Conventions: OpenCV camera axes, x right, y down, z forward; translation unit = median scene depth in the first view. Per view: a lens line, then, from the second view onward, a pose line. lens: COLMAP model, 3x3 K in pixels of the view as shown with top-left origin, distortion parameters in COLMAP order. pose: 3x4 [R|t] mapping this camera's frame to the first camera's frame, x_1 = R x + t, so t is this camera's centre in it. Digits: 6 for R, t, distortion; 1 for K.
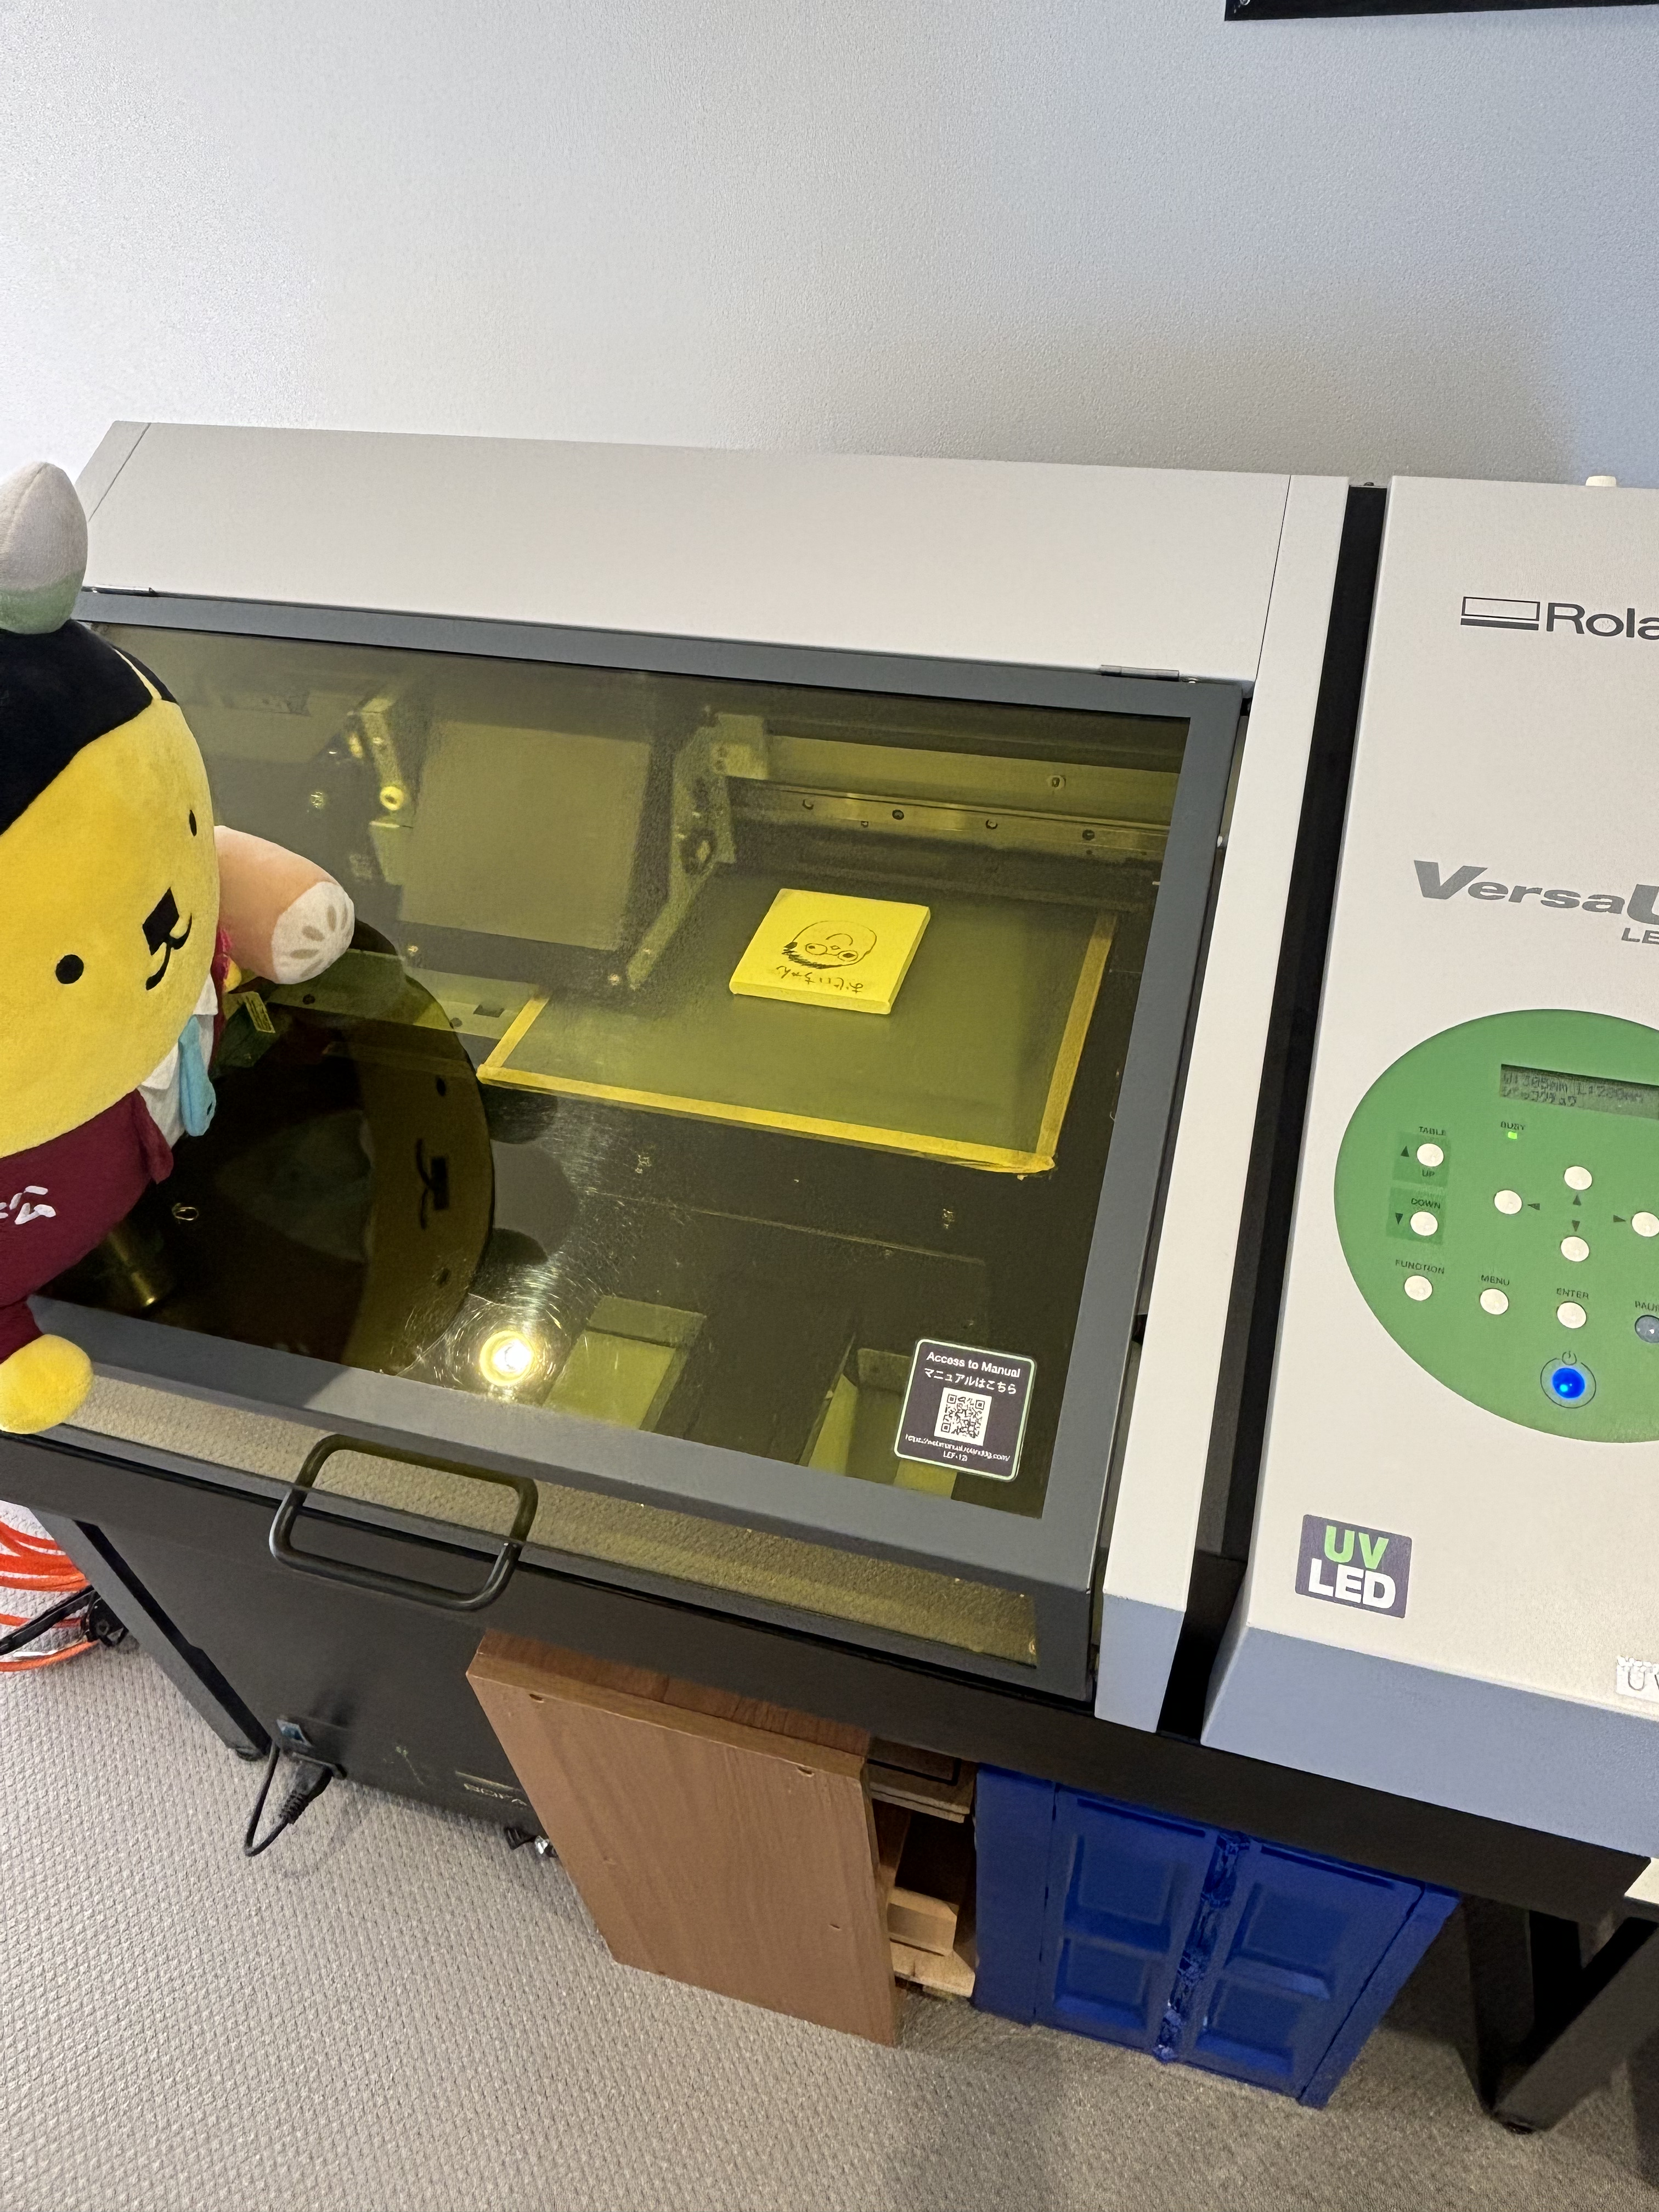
lens RADIAL K [[1430.4, 0, 832.9], [0, 1430.4, 1110.1], [0, 0, 1]] dist [0.022464, -0.024295]
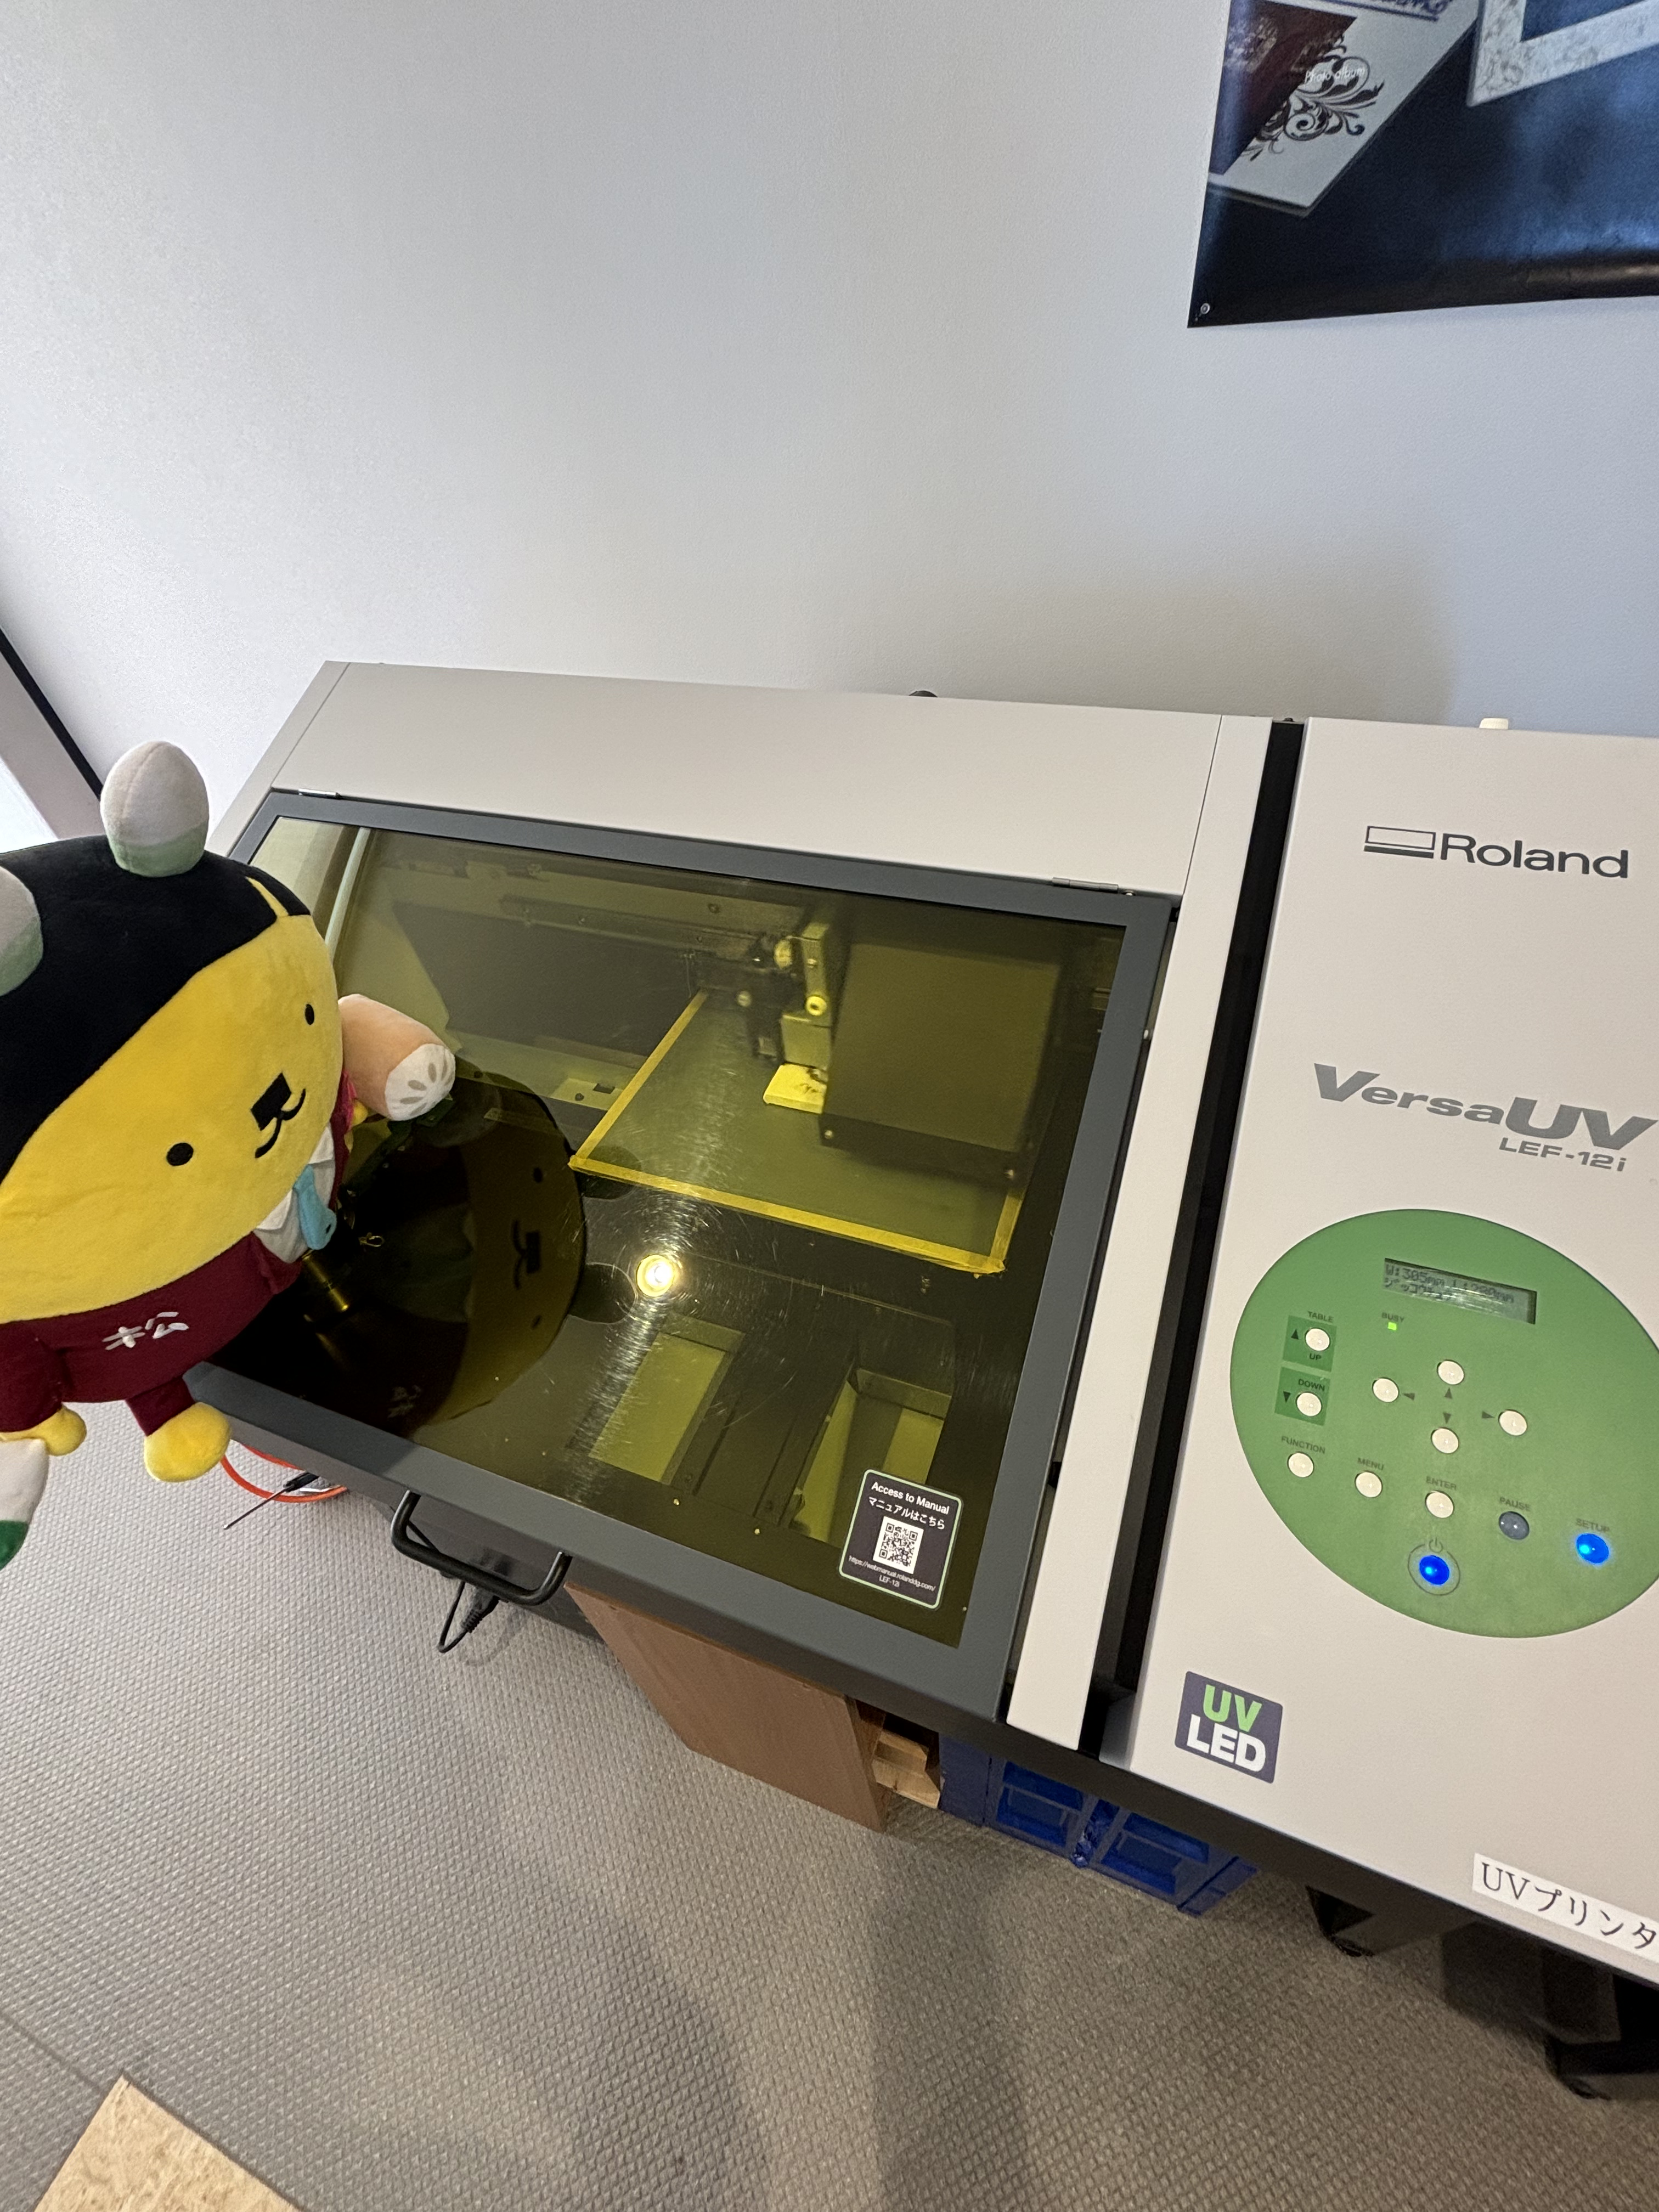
lens RADIAL K [[955.9, 0, 818.0], [0, 955.9, 1104.5], [0, 0, 1]] dist [-0.001885, 0.000343]
pose [[0.995842, 0.033743, -0.084615, 0.065887], [-0.031060, 0.998978, 0.032825, -0.144139], [0.085637, -0.030061, 0.995873, 0.179607]]
